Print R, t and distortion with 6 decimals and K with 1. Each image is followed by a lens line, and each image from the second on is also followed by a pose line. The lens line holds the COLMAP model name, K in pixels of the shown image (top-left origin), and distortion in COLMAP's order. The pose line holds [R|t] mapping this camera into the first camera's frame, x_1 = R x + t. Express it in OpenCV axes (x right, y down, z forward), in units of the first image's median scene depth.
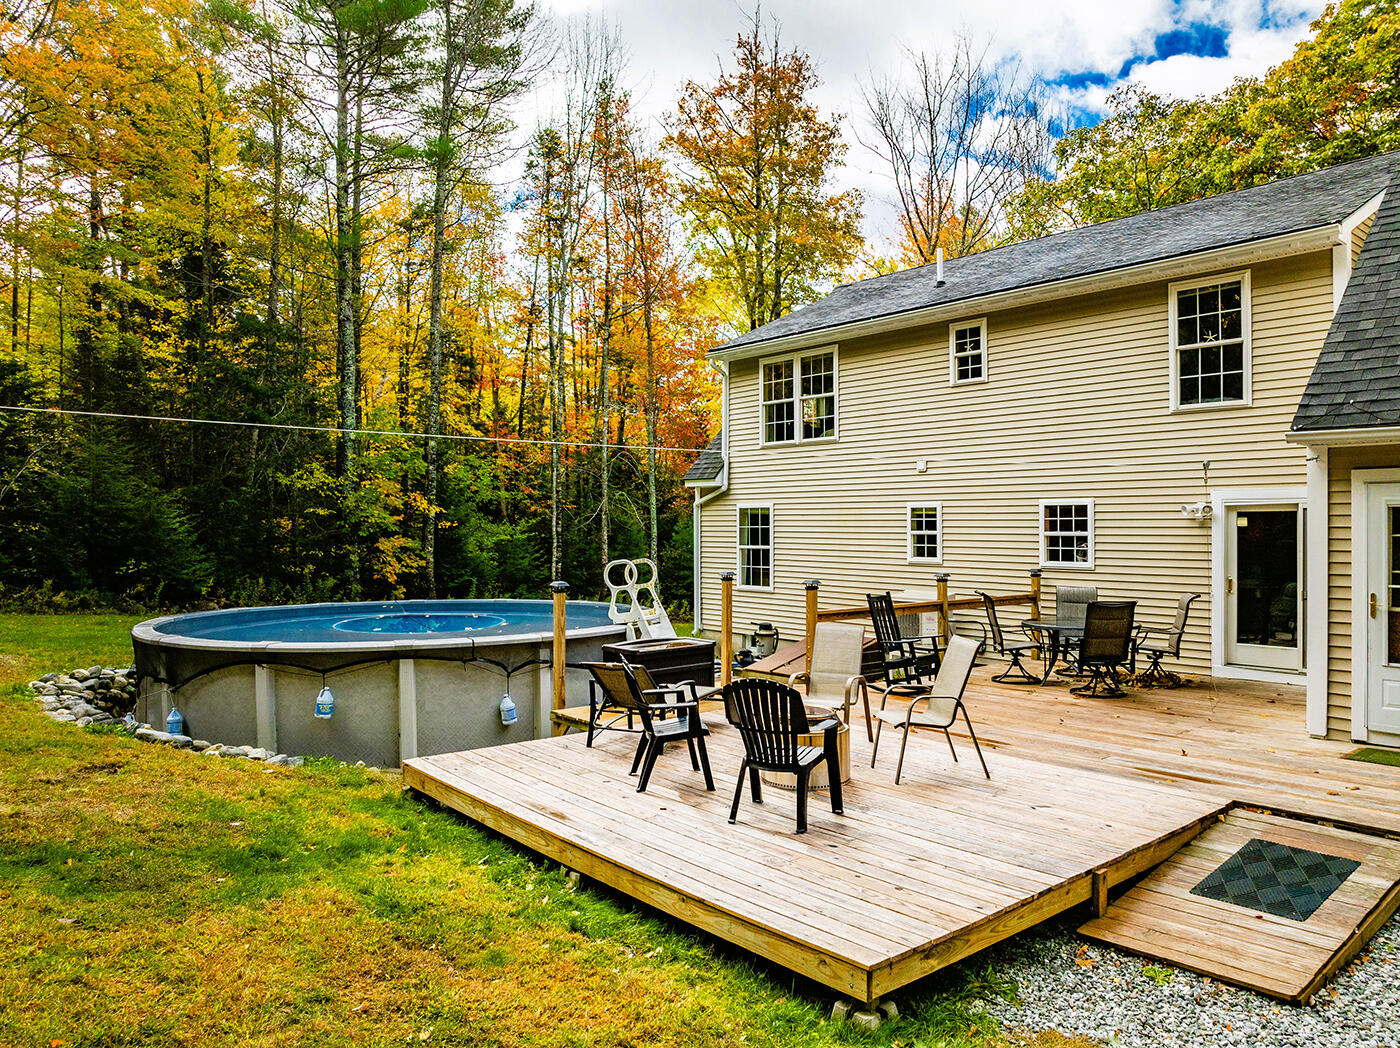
lens RADIAL K [[981.4, 0, 700.0], [0, 981.4, 524.0], [0, 0, 1]] dist [-0.040711, -0.001443]
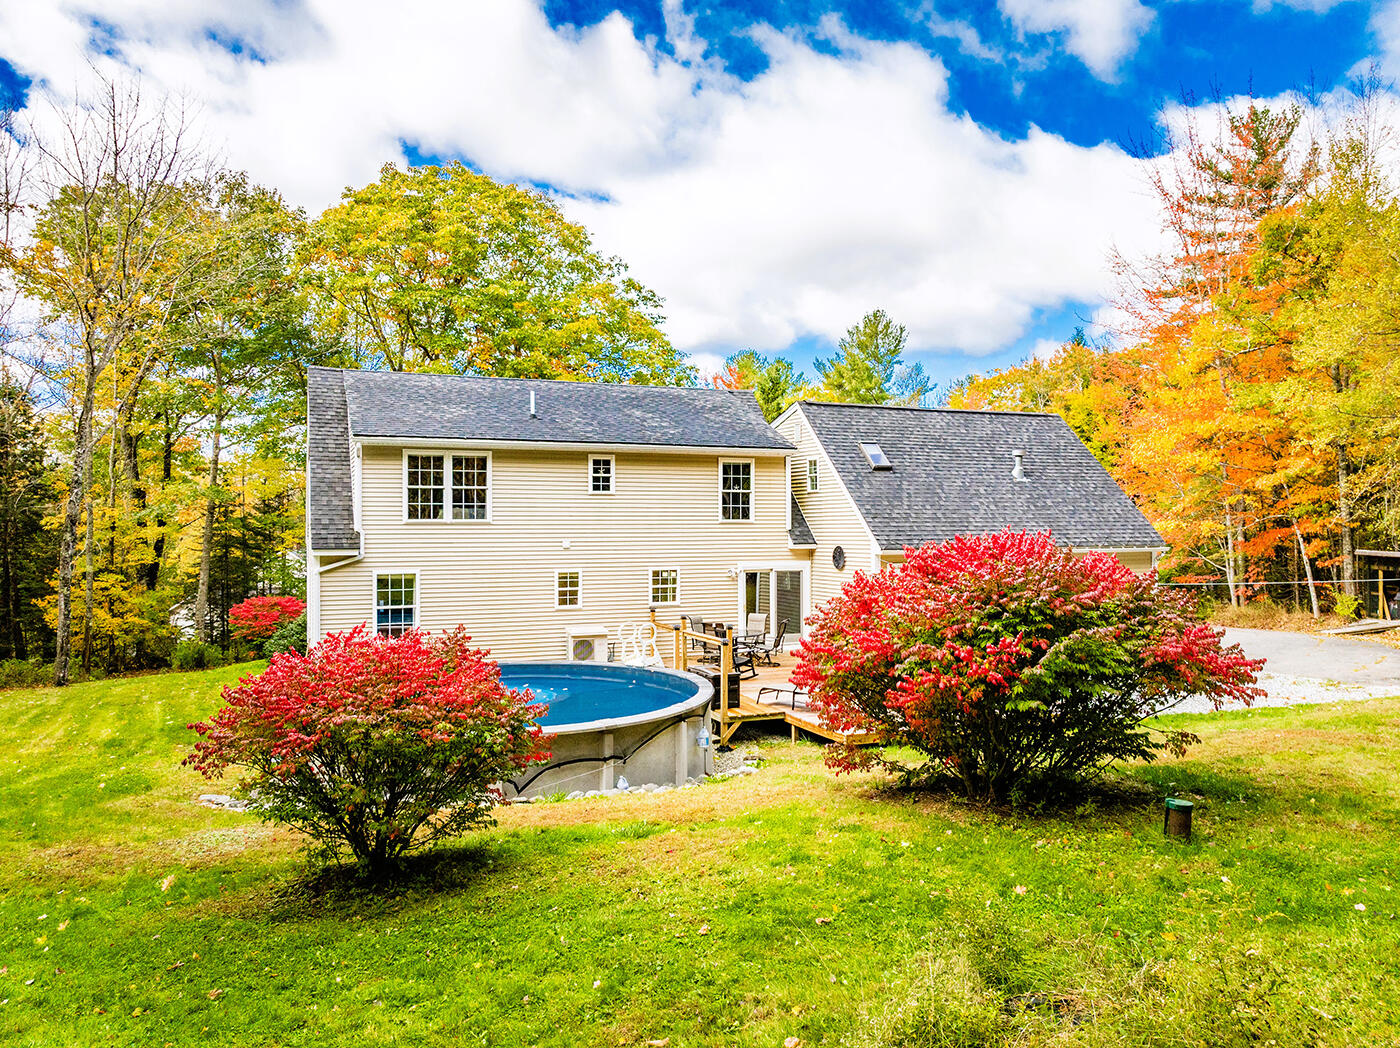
lens RADIAL K [[970.2, 0, 717.0], [0, 970.2, 525.8], [0, 0, 1]] dist [-0.035971, -0.000582]
pose [[0.285240, 0.000362, 0.958456, -1.274563], [0.003359, 0.999993, -0.001377, -0.095846], [-0.958450, 0.003612, 0.285237, 0.397648]]
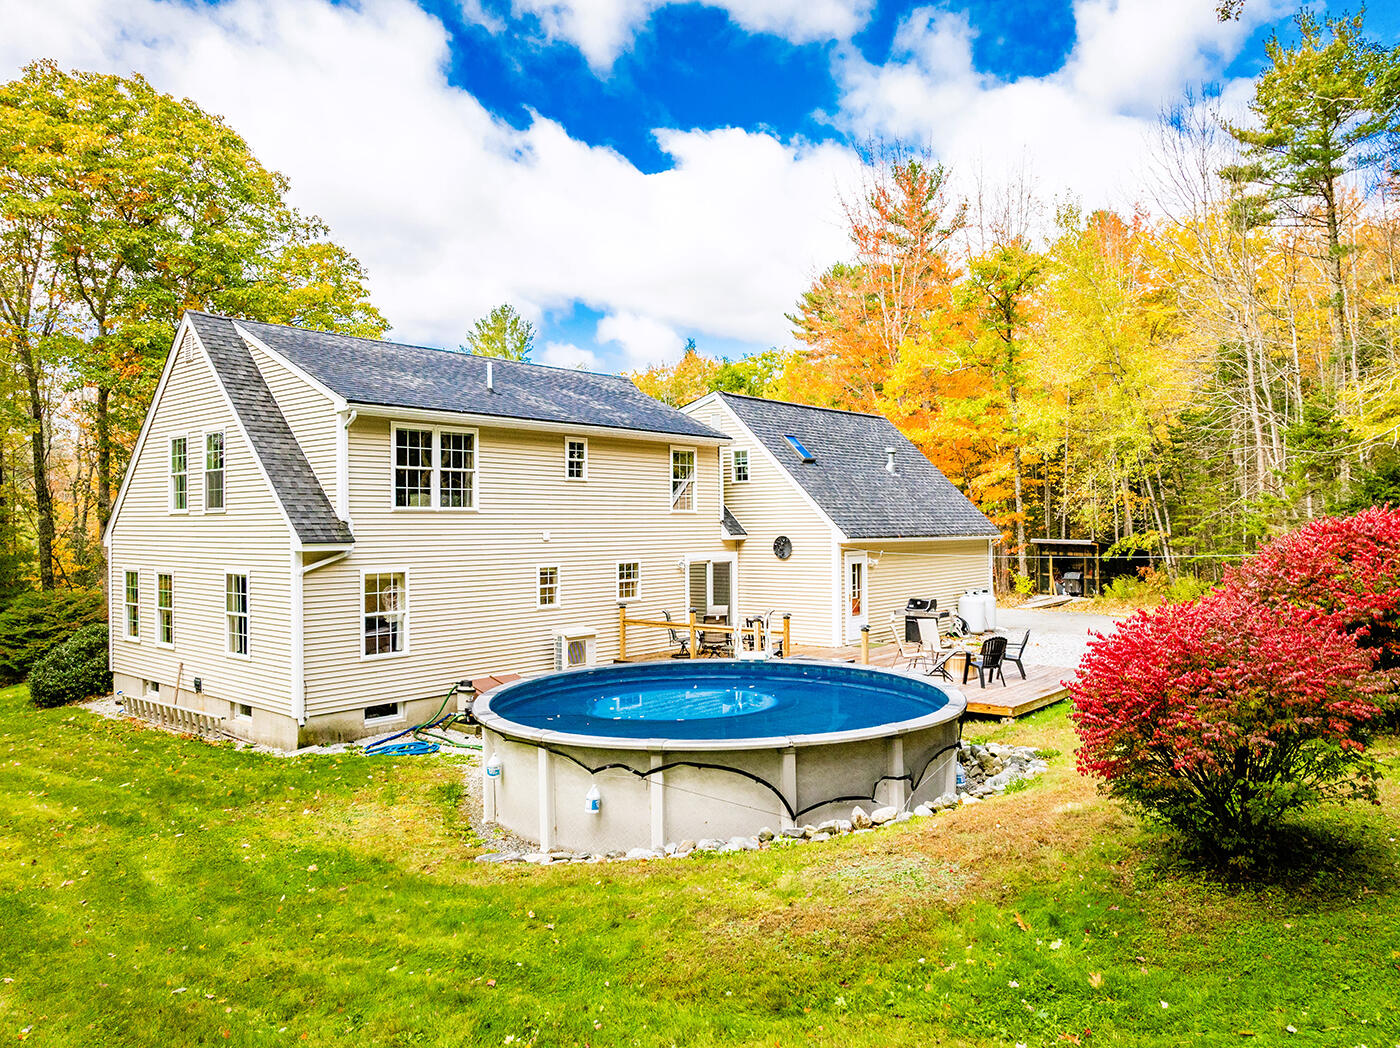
lens RADIAL K [[993.5, 0, 722.9], [0, 993.5, 523.2], [0, 0, 1]] dist [-0.041626, 0.006993]
pose [[-0.191993, 0.003308, 0.981391, -1.300459], [0.008065, 0.999966, -0.001793, -0.082061], [-0.981363, 0.007570, -0.192013, 1.150334]]
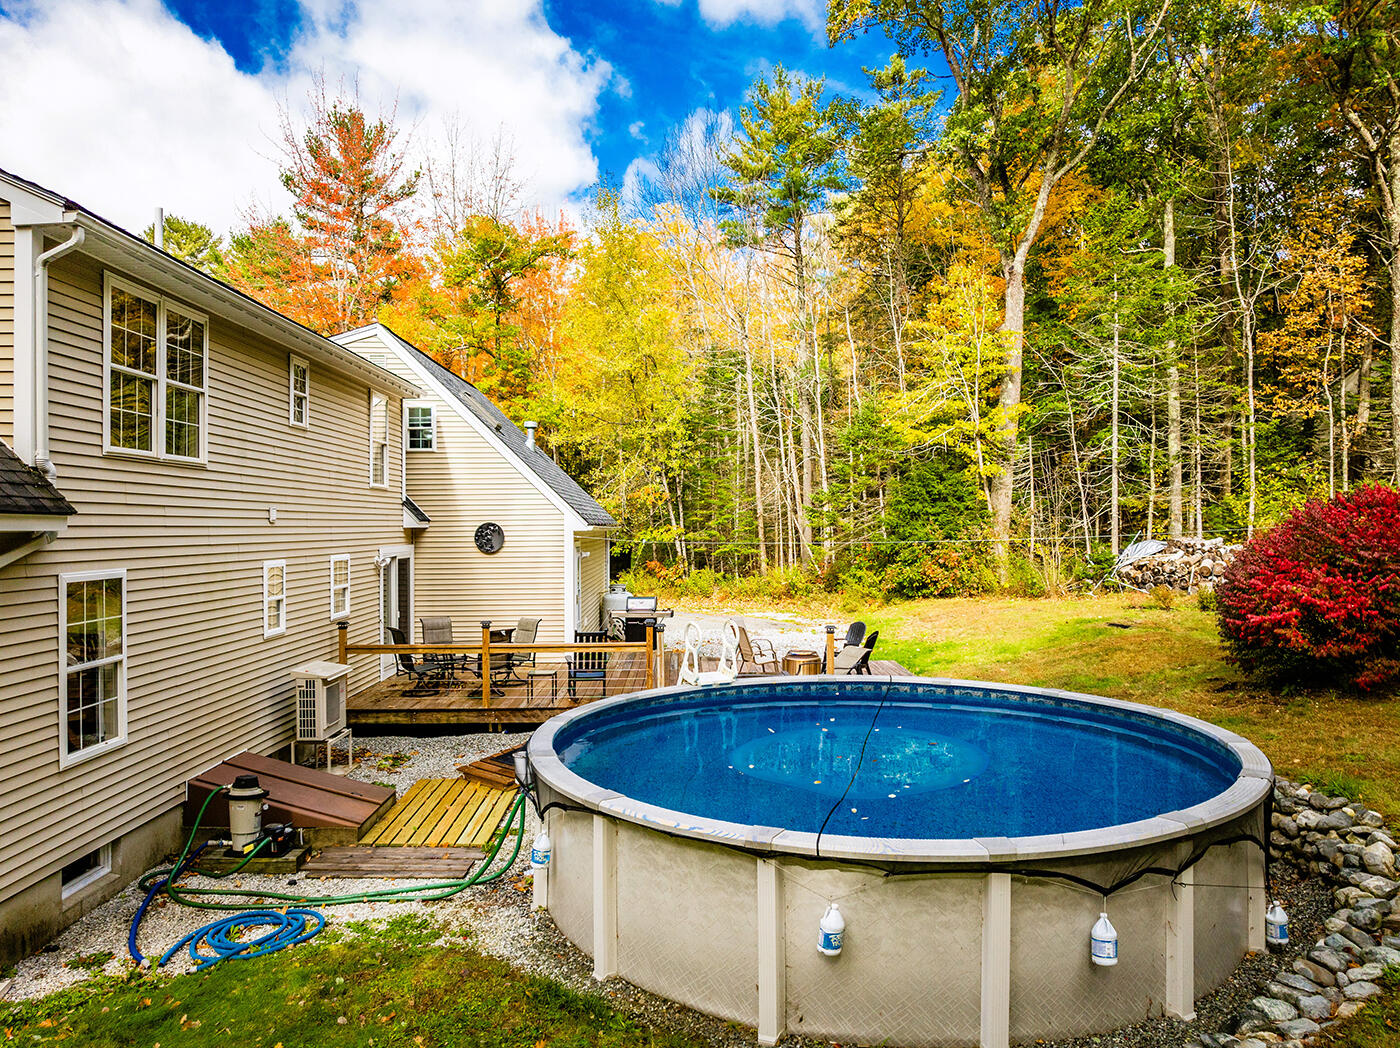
lens RADIAL K [[981.4, 0, 700.0], [0, 981.4, 524.0], [0, 0, 1]] dist [-0.040711, -0.001443]
pose [[-0.779833, 0.005401, 0.625964, -0.617276], [0.005378, 0.999984, -0.001929, -0.054992], [-0.625965, 0.001862, -0.779849, 1.579006]]
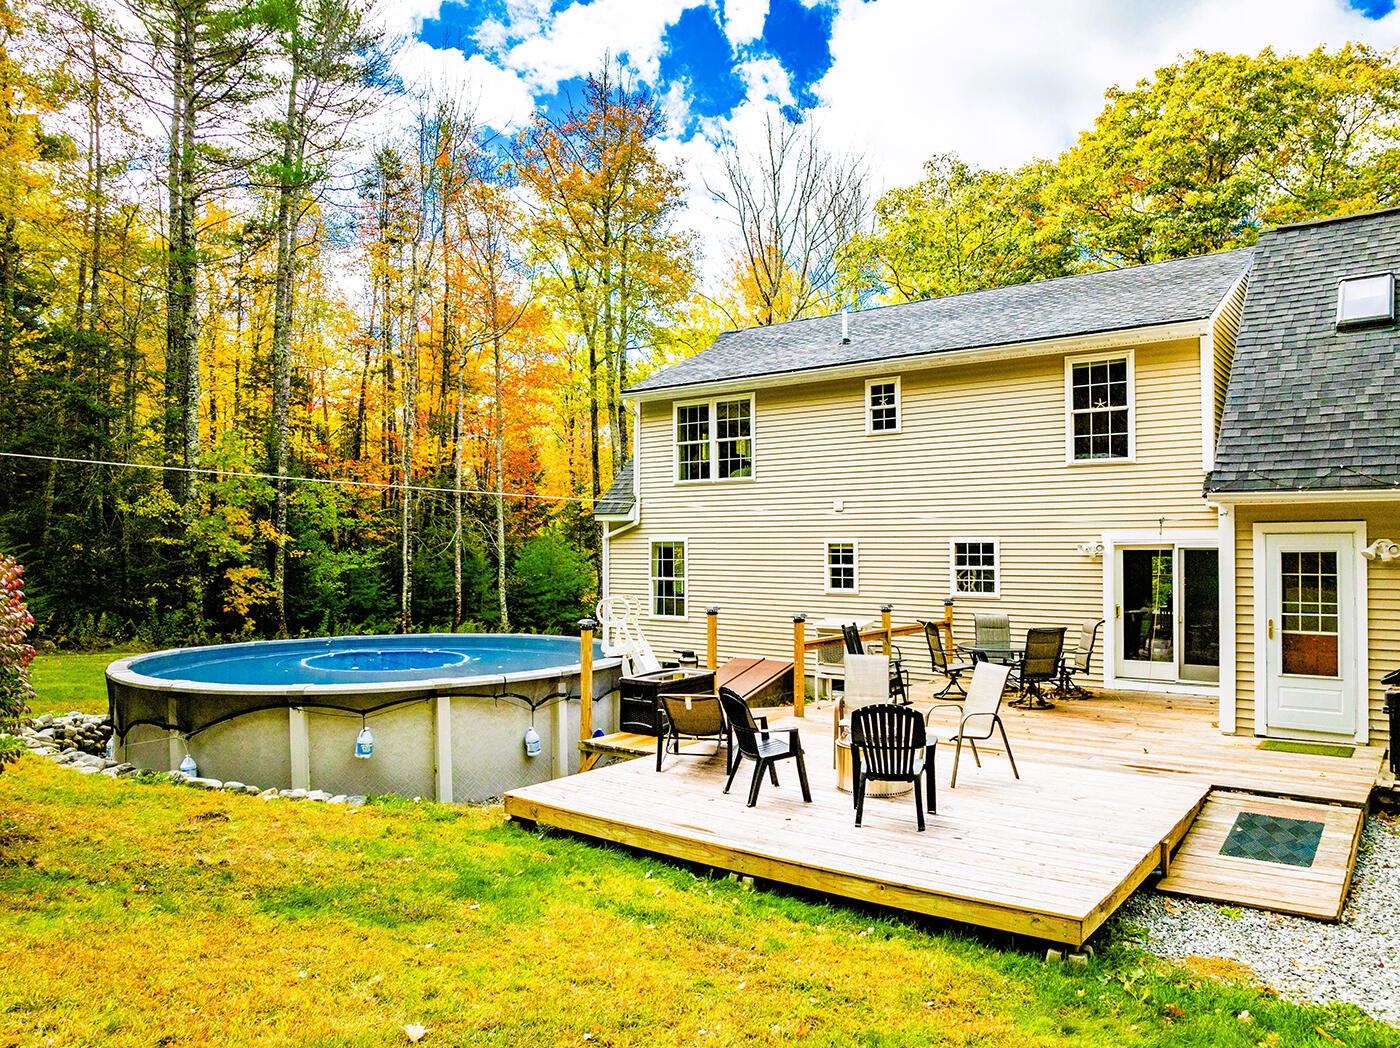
lens RADIAL K [[981.4, 0, 700.0], [0, 981.4, 524.0], [0, 0, 1]] dist [-0.040711, -0.001443]
pose [[0.976394, 0.003240, 0.215972, -0.187717], [0.001599, 0.999752, -0.022231, -0.016131], [-0.215990, 0.022052, 0.976146, -0.056801]]
